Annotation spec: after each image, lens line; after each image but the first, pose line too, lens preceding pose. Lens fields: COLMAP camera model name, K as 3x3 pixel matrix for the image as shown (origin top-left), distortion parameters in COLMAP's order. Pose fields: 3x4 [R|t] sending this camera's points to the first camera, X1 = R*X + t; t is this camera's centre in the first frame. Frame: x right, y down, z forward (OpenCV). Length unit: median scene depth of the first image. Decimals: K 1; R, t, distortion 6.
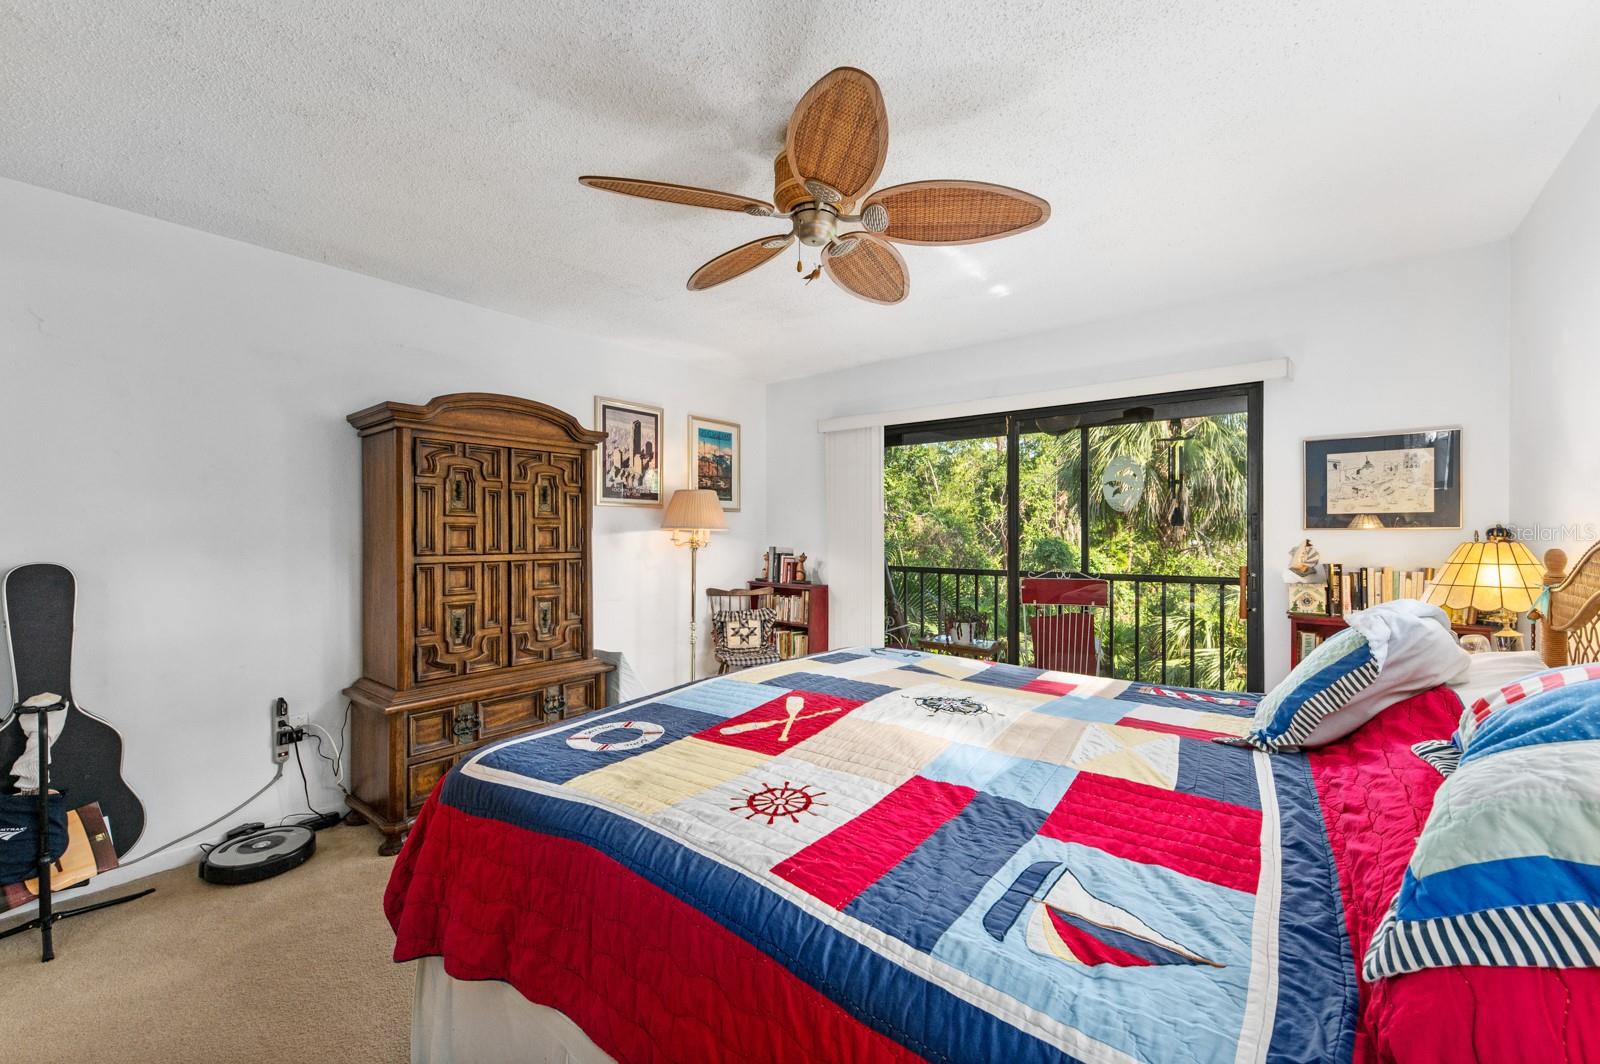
lens RADIAL K [[625.8, 0, 796.5], [0, 625.8, 539.0], [0, 0, 1]] dist [-0.001129, -0.000746]
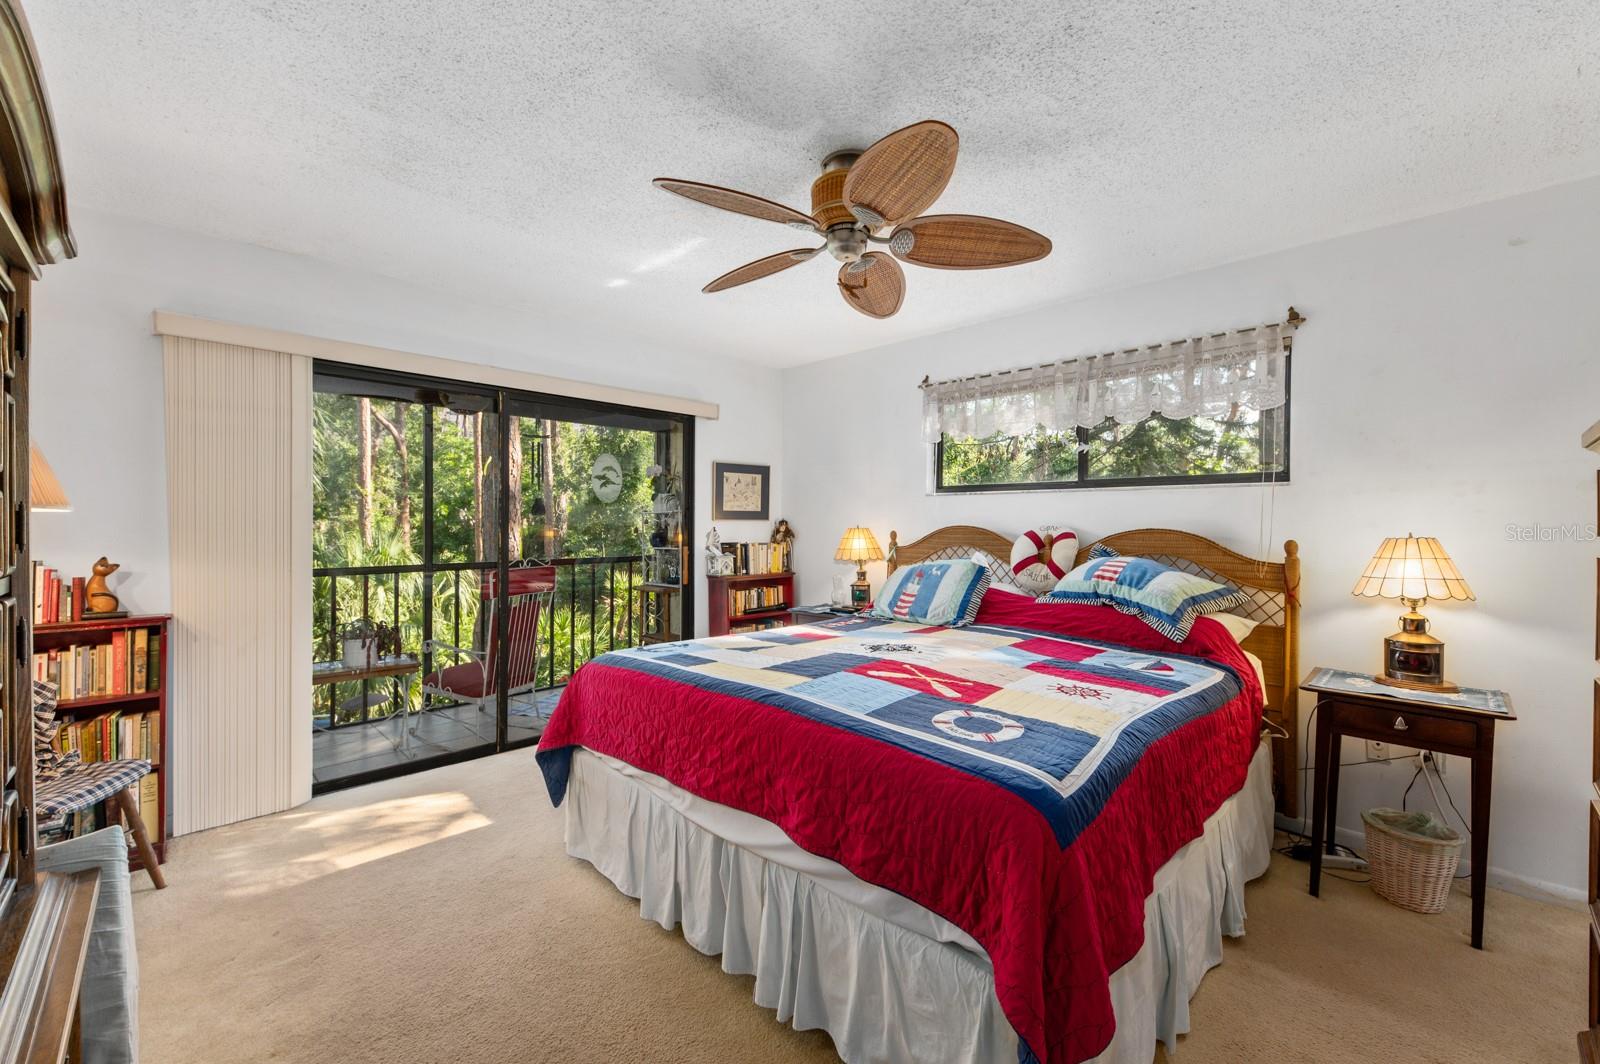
lens RADIAL K [[644.5, 0, 800.0], [0, 644.5, 532.0], [0, 0, 1]] dist [0.001599, -0.004048]
pose [[0.120000, -0.013535, 0.992682, -0.713343], [0.002200, 0.999908, 0.013367, -0.007601], [-0.992771, 0.000579, 0.120018, 0.609103]]
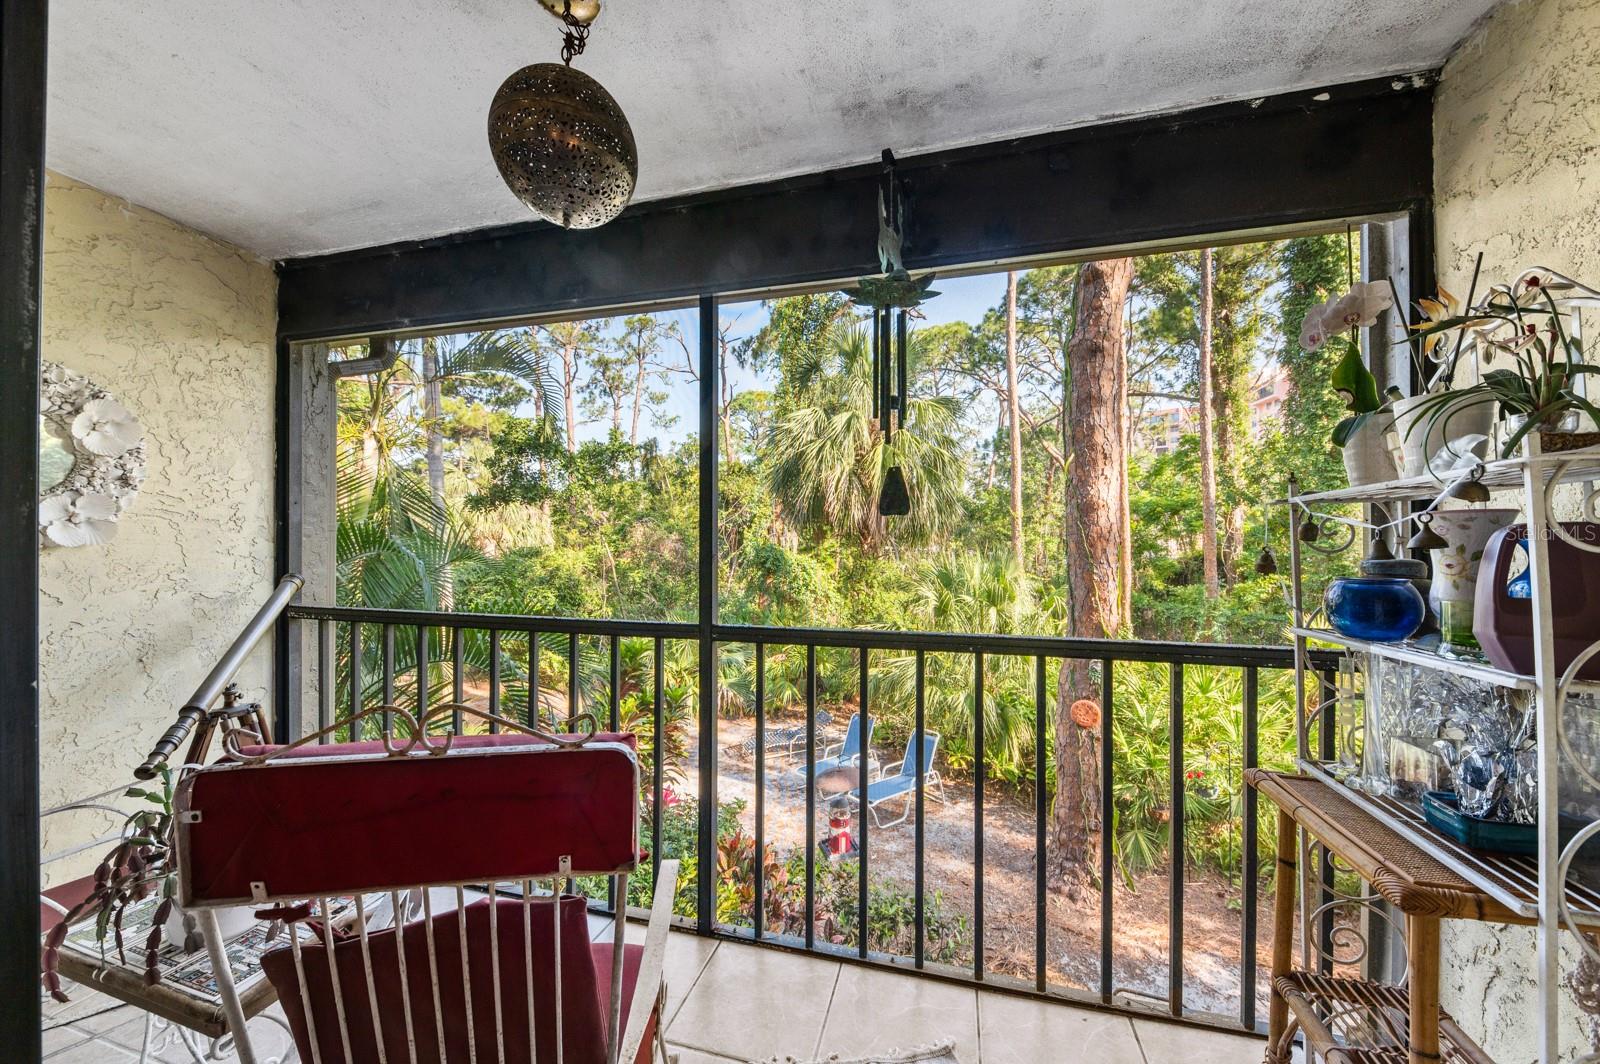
lens RADIAL K [[556.8, 0, 800.0], [0, 556.8, 532.0], [0, 0, 1]] dist [0.001376, 0.000035]
pose [[0.913650, 0.009166, 0.406399, 0.647819], [0.000218, 0.999735, -0.023037, -0.006569], [-0.406502, 0.021137, 0.913405, 1.129842]]
